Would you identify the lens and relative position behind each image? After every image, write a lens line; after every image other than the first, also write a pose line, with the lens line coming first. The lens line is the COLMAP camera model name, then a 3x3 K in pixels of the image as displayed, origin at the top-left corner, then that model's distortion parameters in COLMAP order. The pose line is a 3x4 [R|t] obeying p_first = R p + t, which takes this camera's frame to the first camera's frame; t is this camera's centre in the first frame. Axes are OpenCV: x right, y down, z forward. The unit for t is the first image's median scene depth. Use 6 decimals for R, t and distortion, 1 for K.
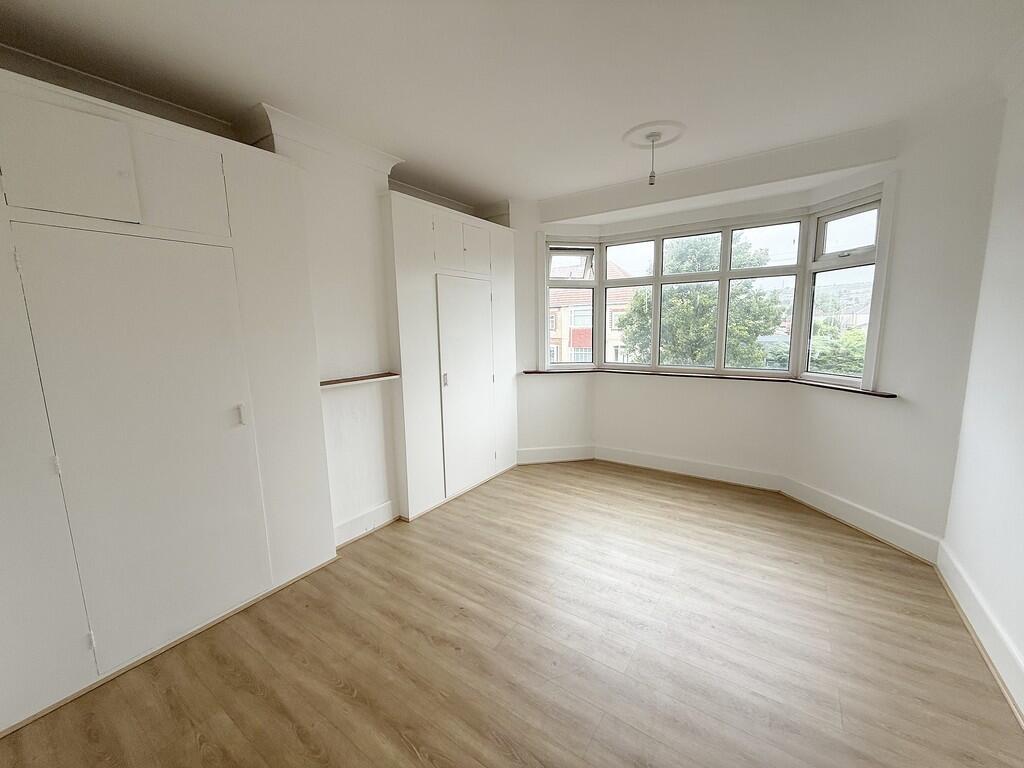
lens RADIAL K [[405.7, 0, 512.6], [0, 405.7, 379.5], [0, 0, 1]] dist [-0.004079, -0.000241]
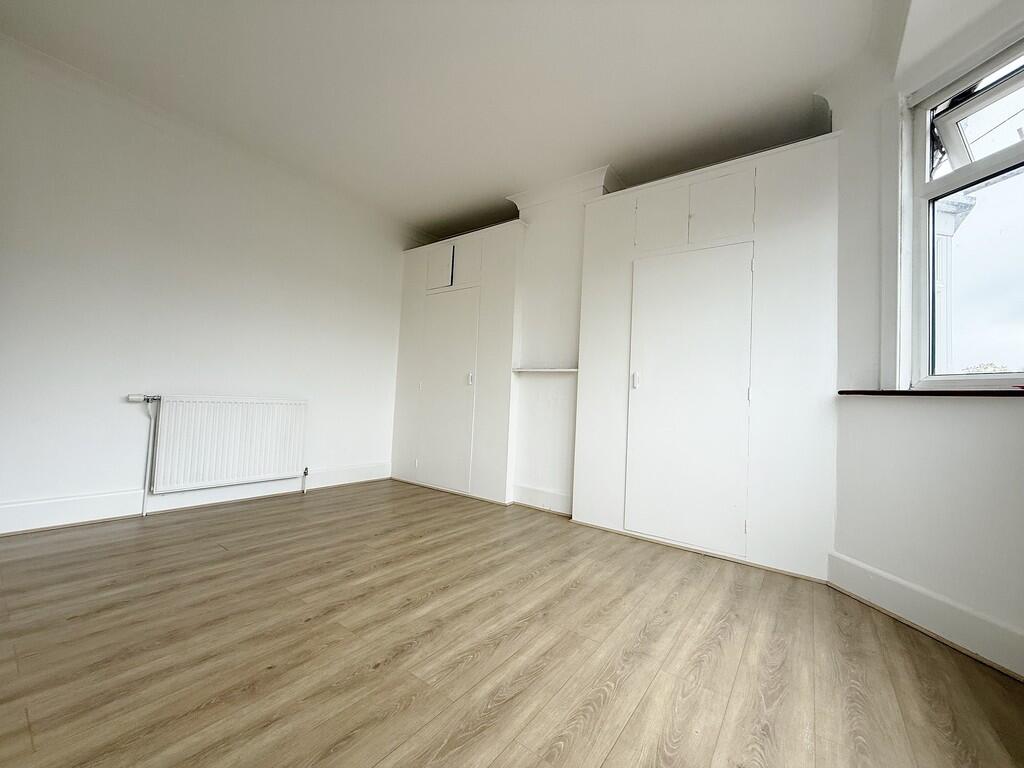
lens RADIAL K [[405.7, 0, 512.6], [0, 405.7, 385.2], [0, 0, 1]] dist [-0.004079, -0.000241]
pose [[-0.035312, -0.032626, -0.998844, 0.634847], [-0.182874, 0.982802, -0.025637, 0.072077], [0.982502, 0.181757, -0.040671, 0.748640]]
